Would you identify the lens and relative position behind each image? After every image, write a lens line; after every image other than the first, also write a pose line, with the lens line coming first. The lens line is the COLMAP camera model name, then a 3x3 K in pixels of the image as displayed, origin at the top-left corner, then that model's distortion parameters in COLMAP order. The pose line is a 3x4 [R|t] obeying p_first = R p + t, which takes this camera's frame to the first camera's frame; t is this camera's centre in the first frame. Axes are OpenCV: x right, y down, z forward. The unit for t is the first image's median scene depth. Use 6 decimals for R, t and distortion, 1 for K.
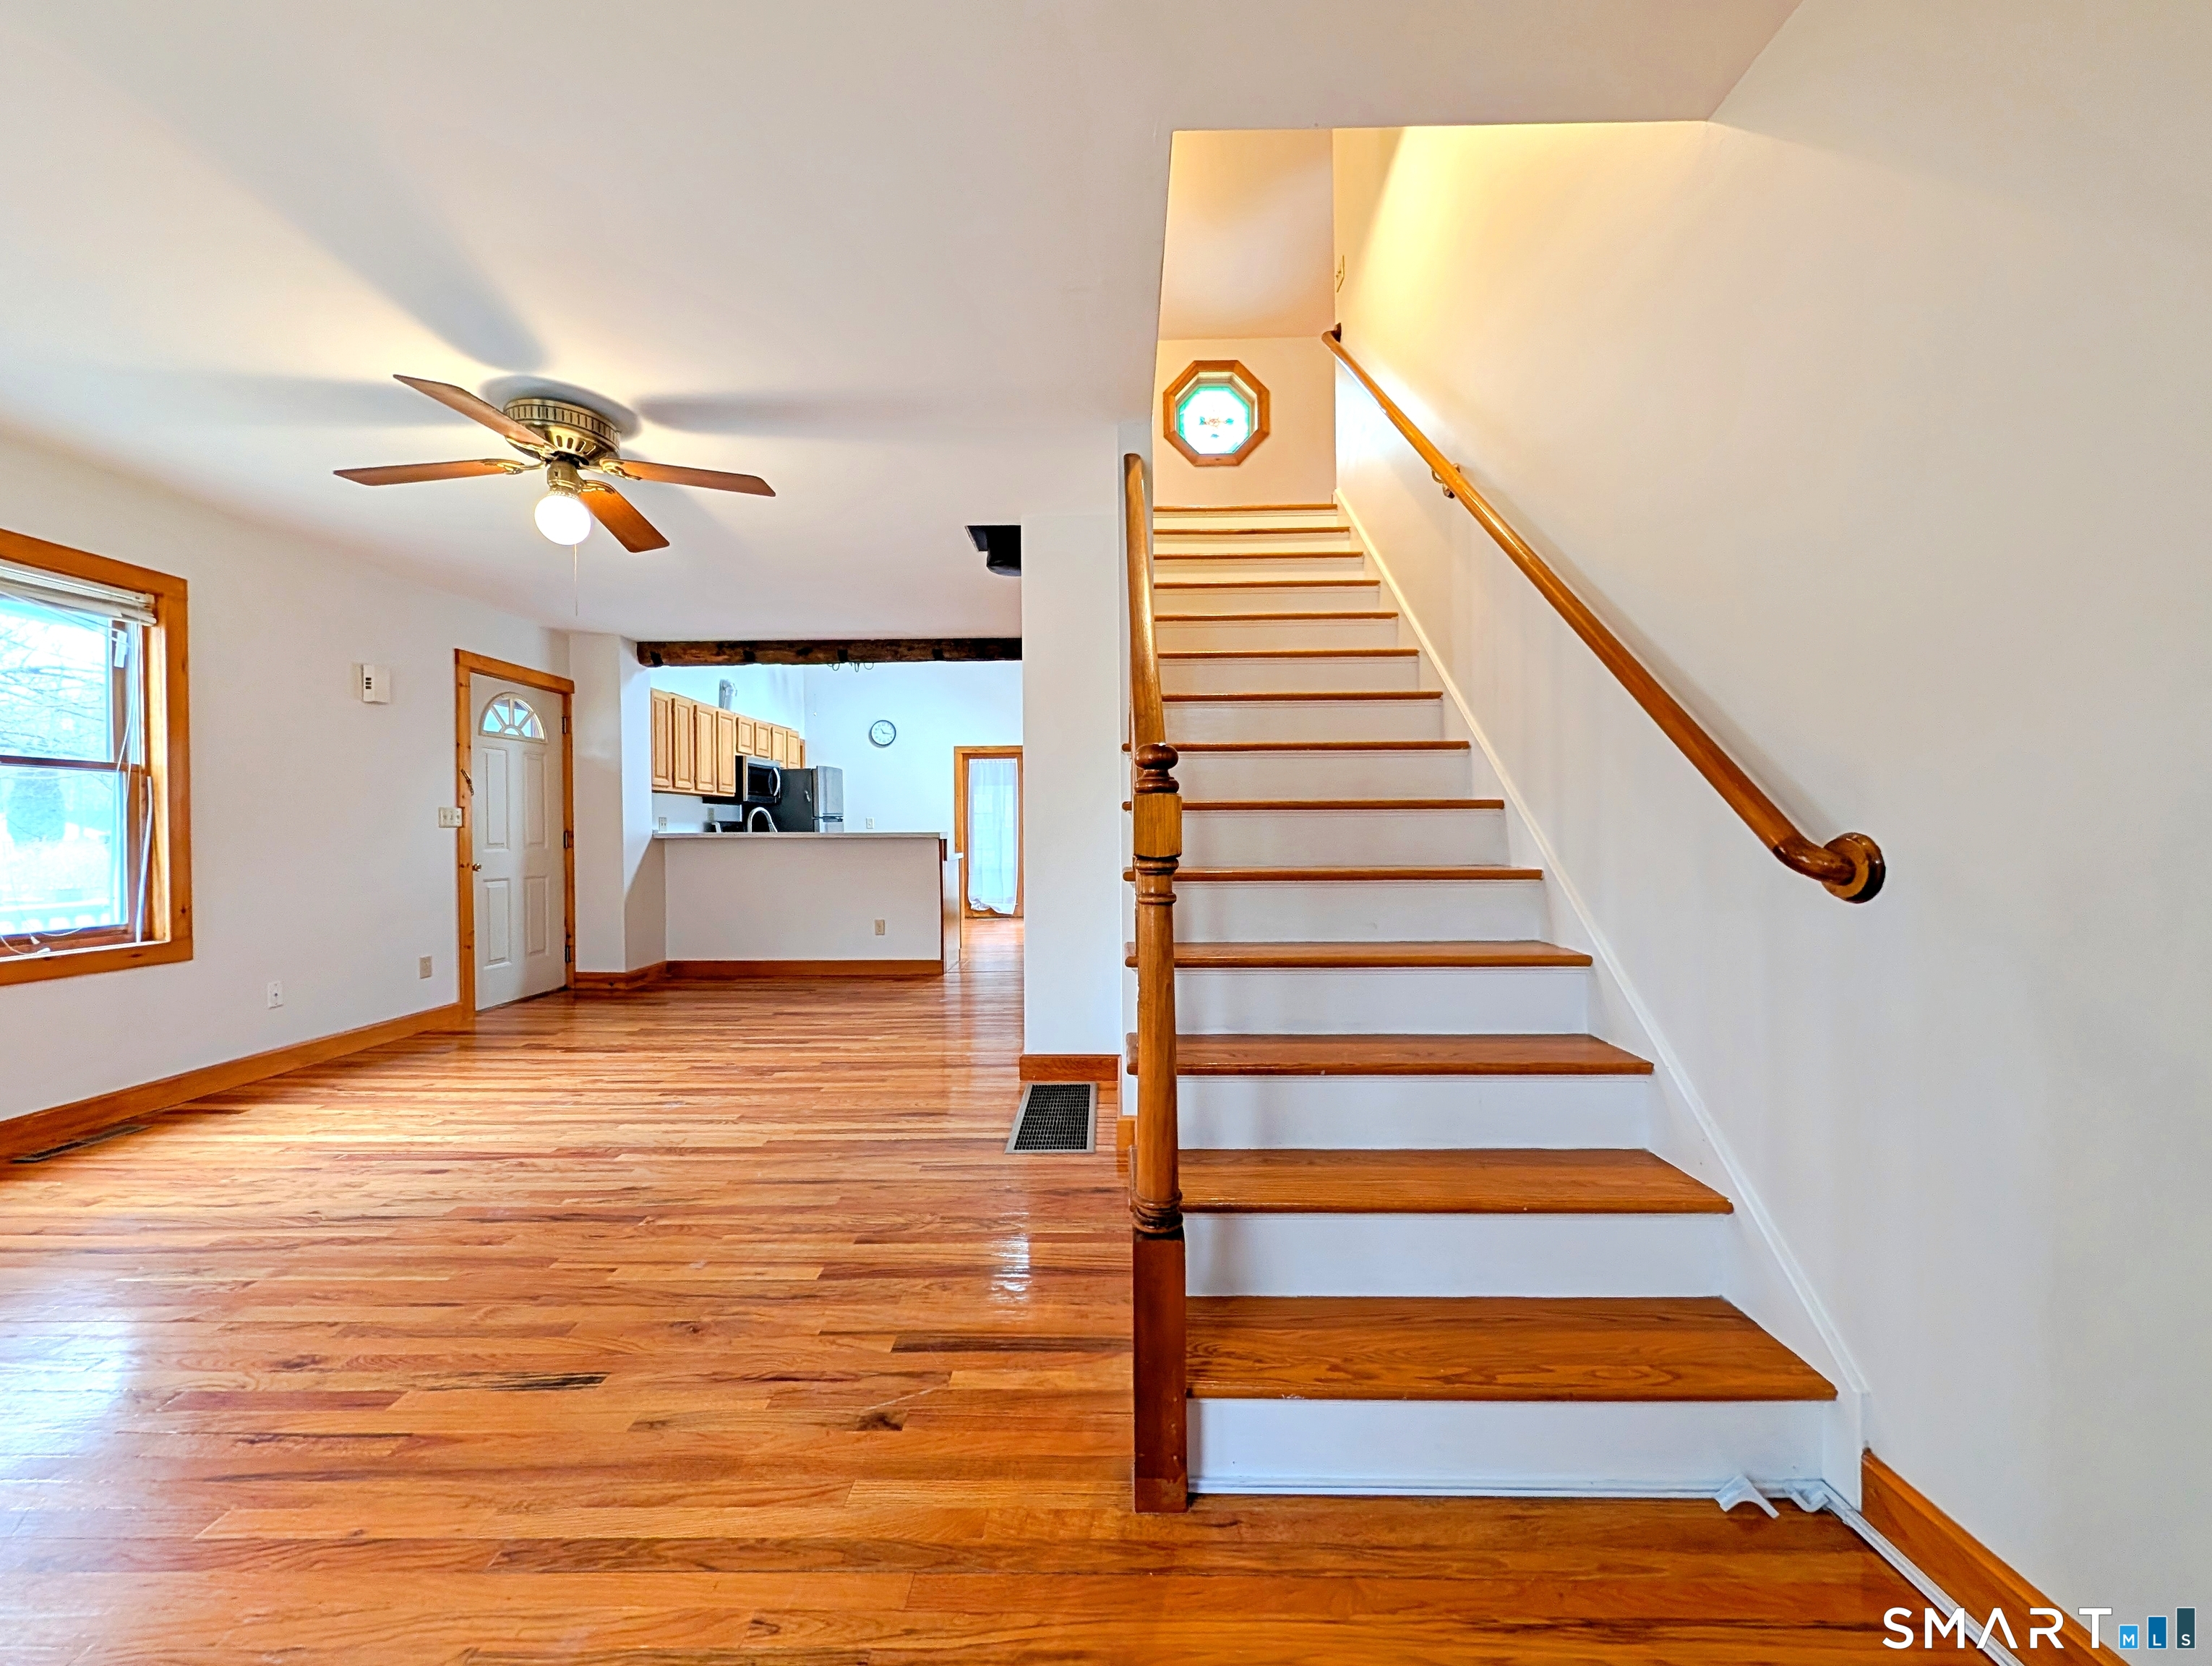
lens RADIAL K [[845.3, 0, 1106.5], [0, 845.3, 840.7], [0, 0, 1]] dist [0.000246, 0.000292]
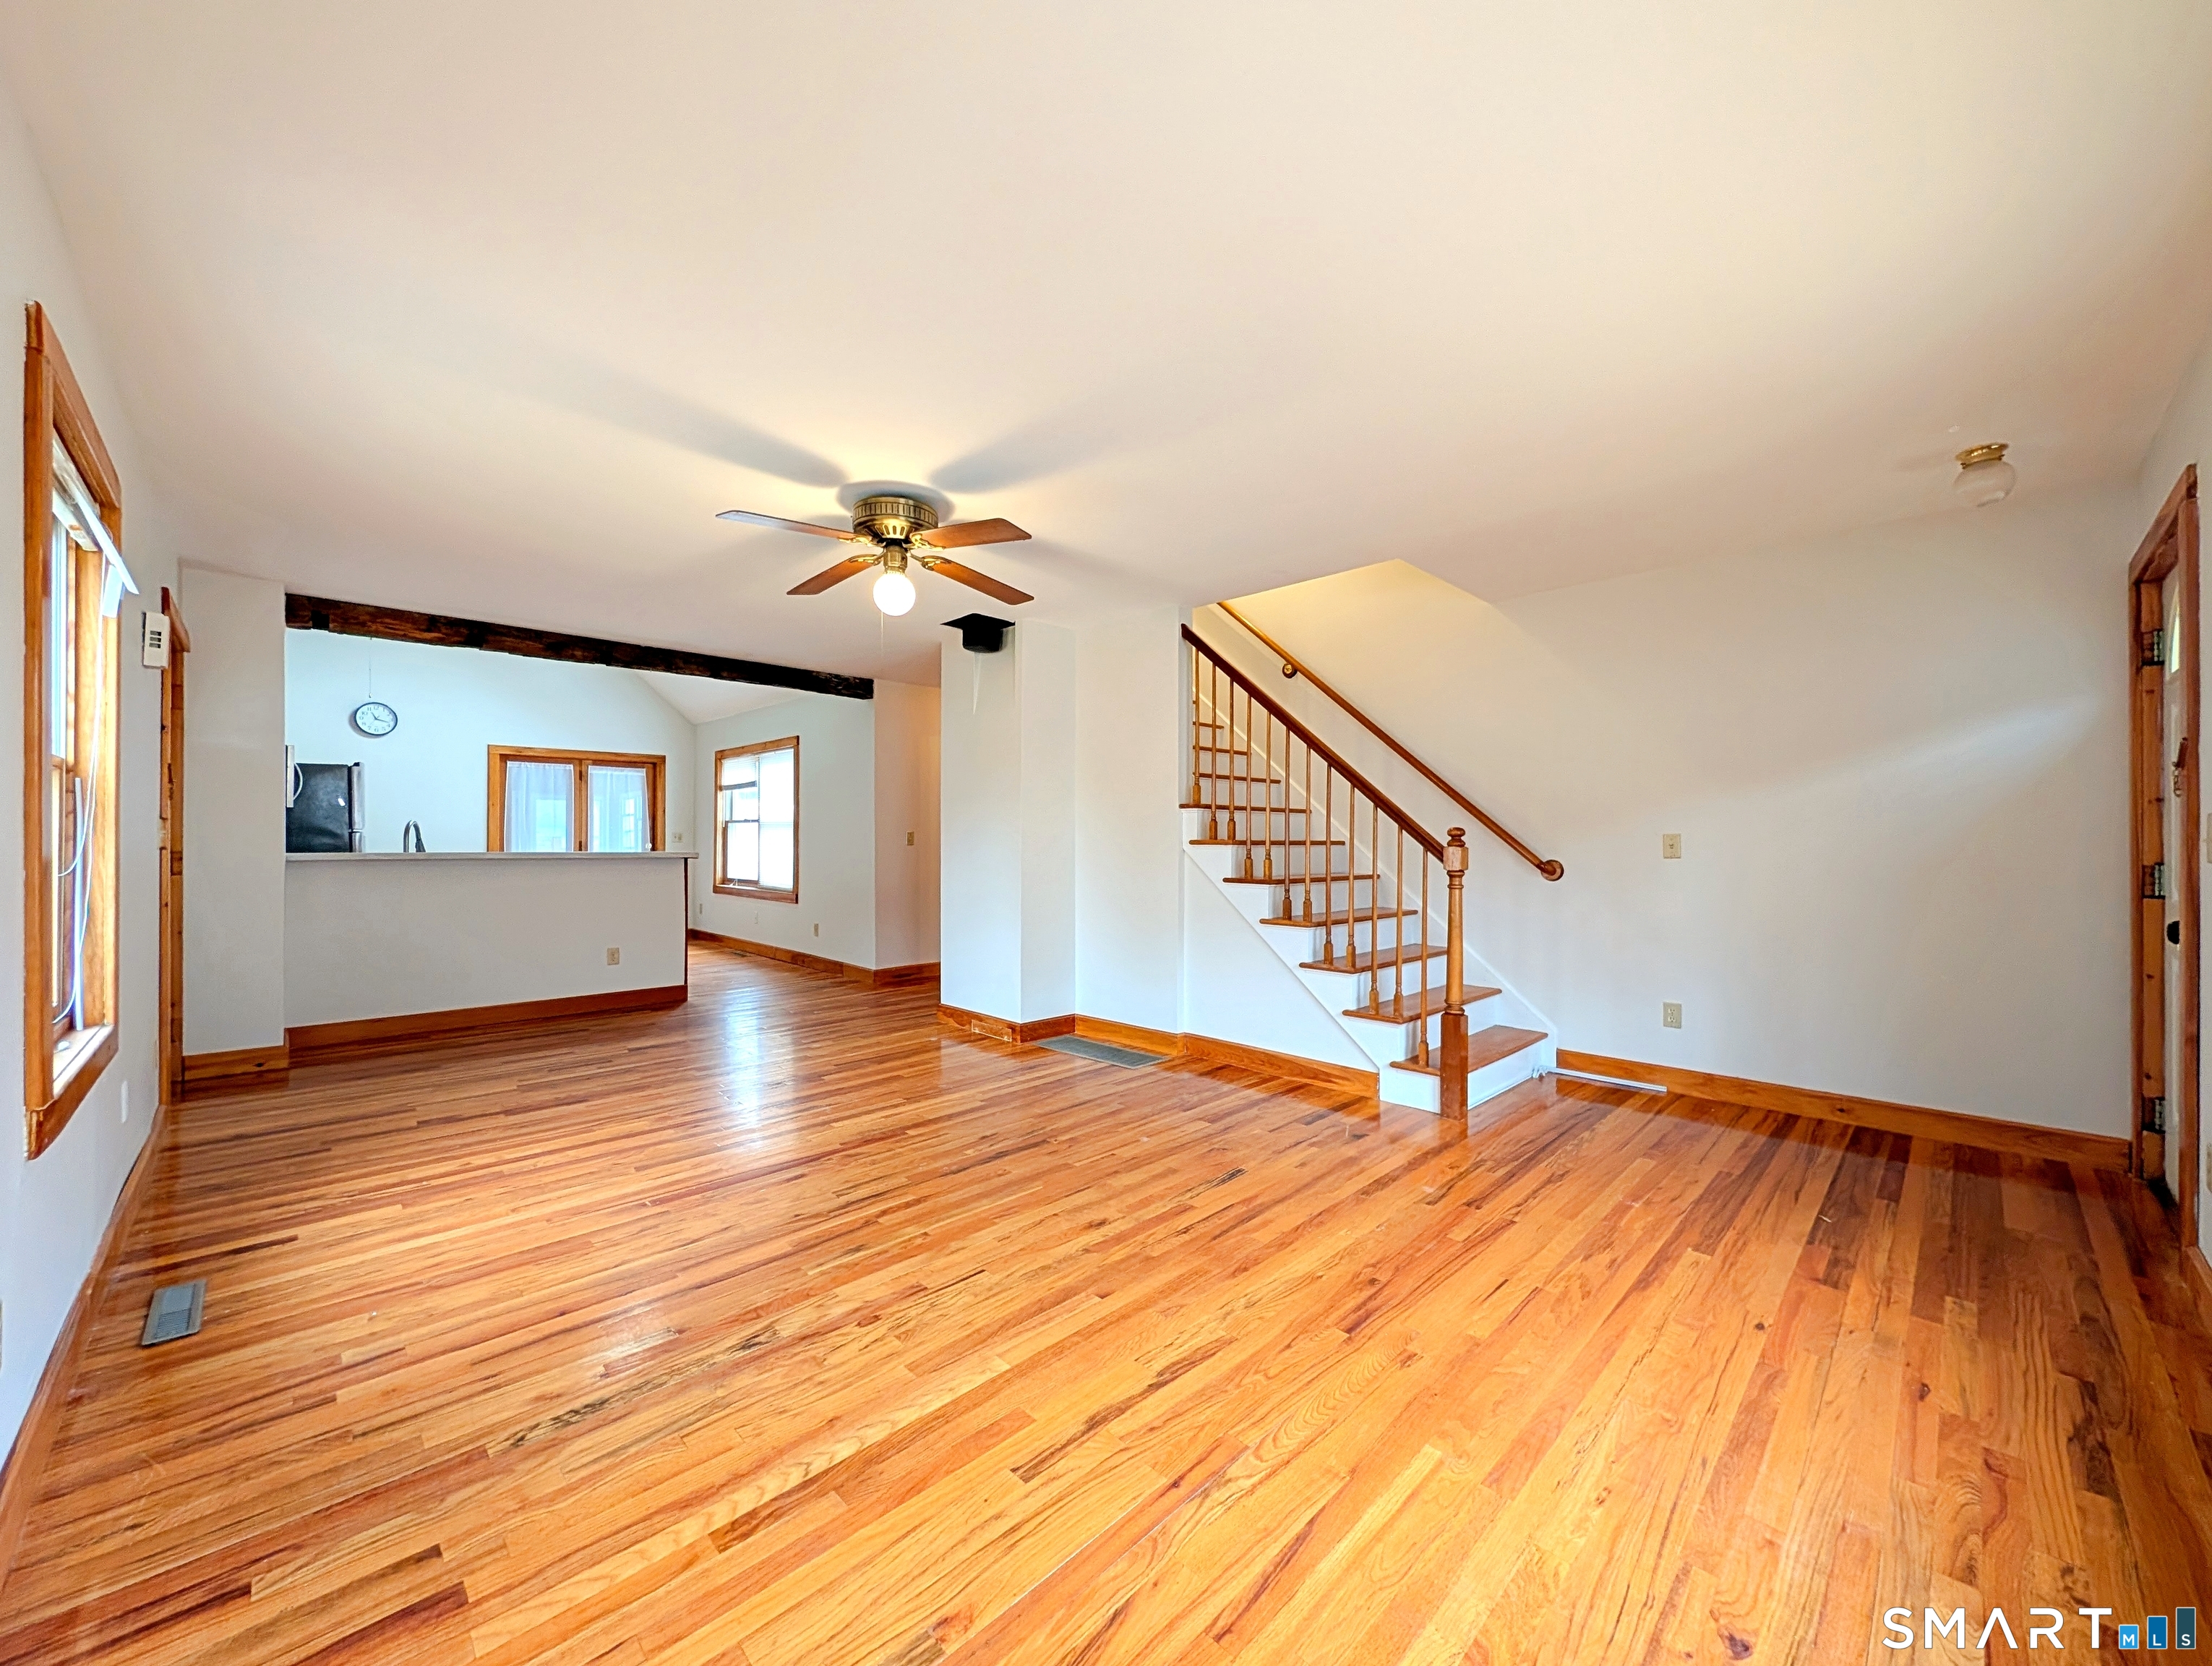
lens RADIAL K [[845.3, 0, 1103.9], [0, 845.3, 835.4], [0, 0, 1]] dist [0.000246, 0.000292]
pose [[0.706586, 0.011699, 0.707530, -1.032323], [0.002714, 0.999811, -0.019243, -0.016240], [-0.707621, 0.015517, 0.706421, -0.031150]]
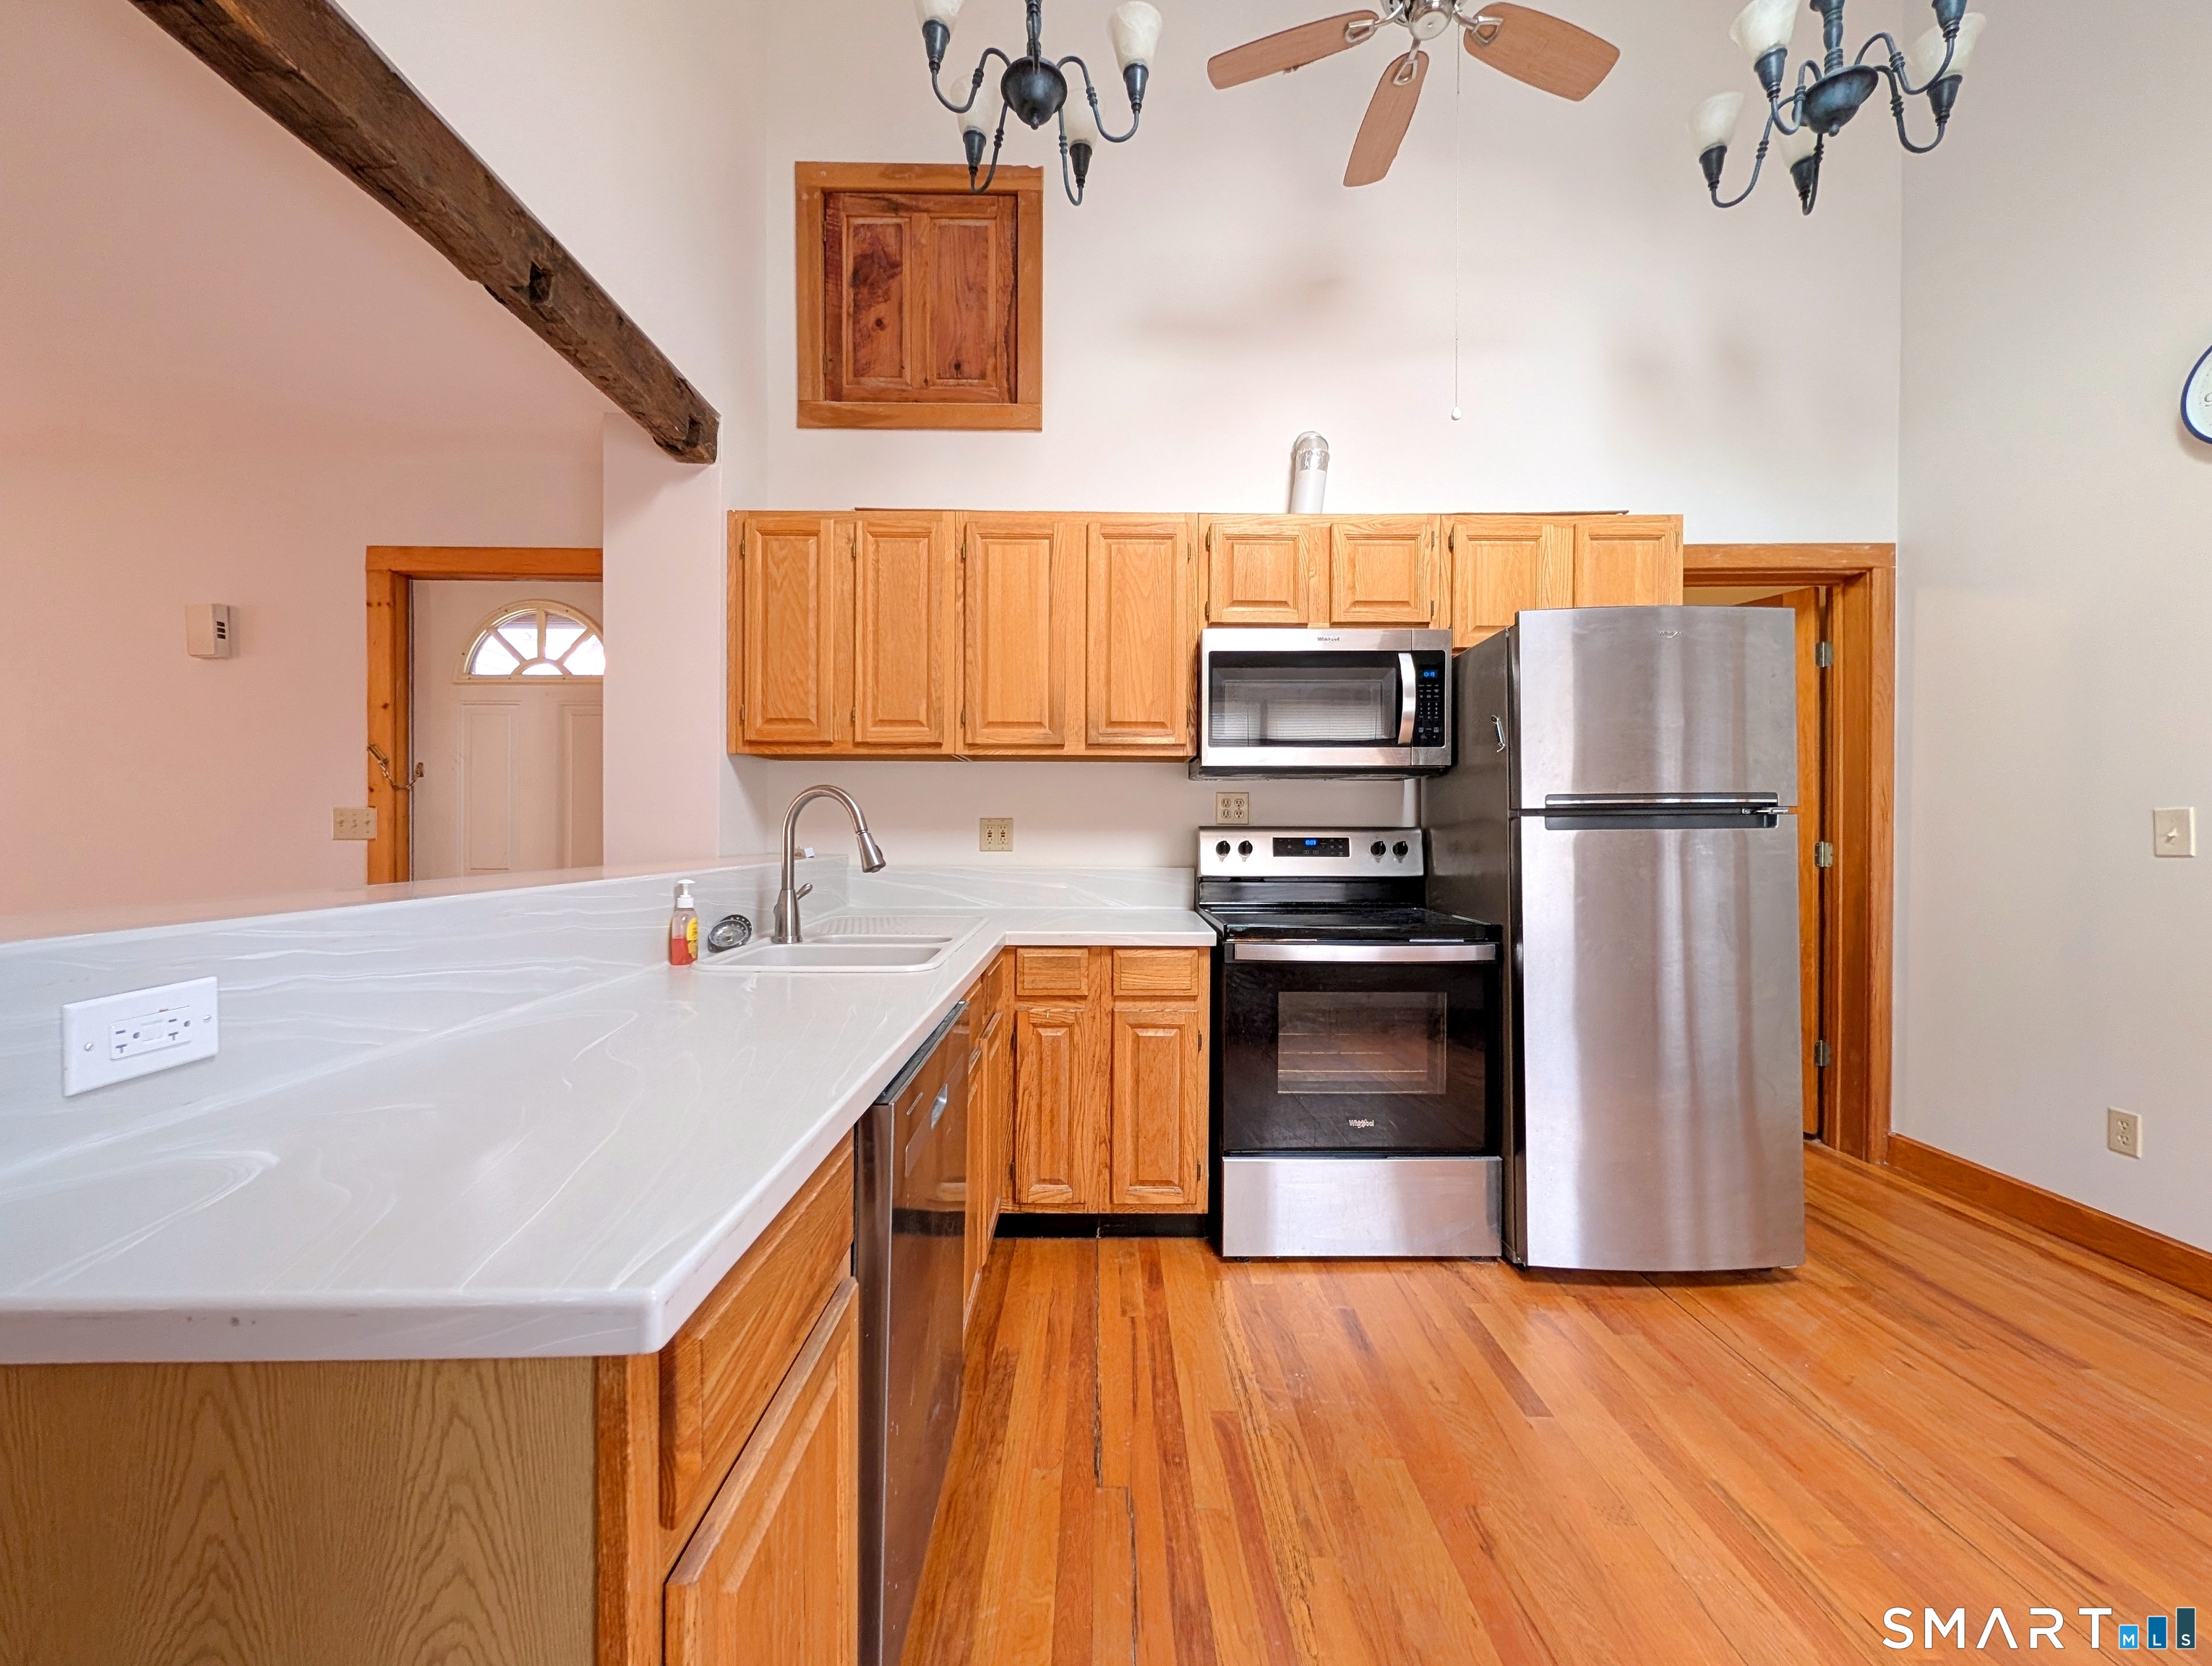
lens RADIAL K [[845.3, 0, 1099.5], [0, 845.3, 833.9], [0, 0, 1]] dist [0.000246, 0.000292]
pose [[0.005848, 0.009833, -0.999935, -0.217477], [-0.016881, 0.999810, 0.009733, -0.050596], [0.999840, 0.016823, 0.006013, 2.218925]]
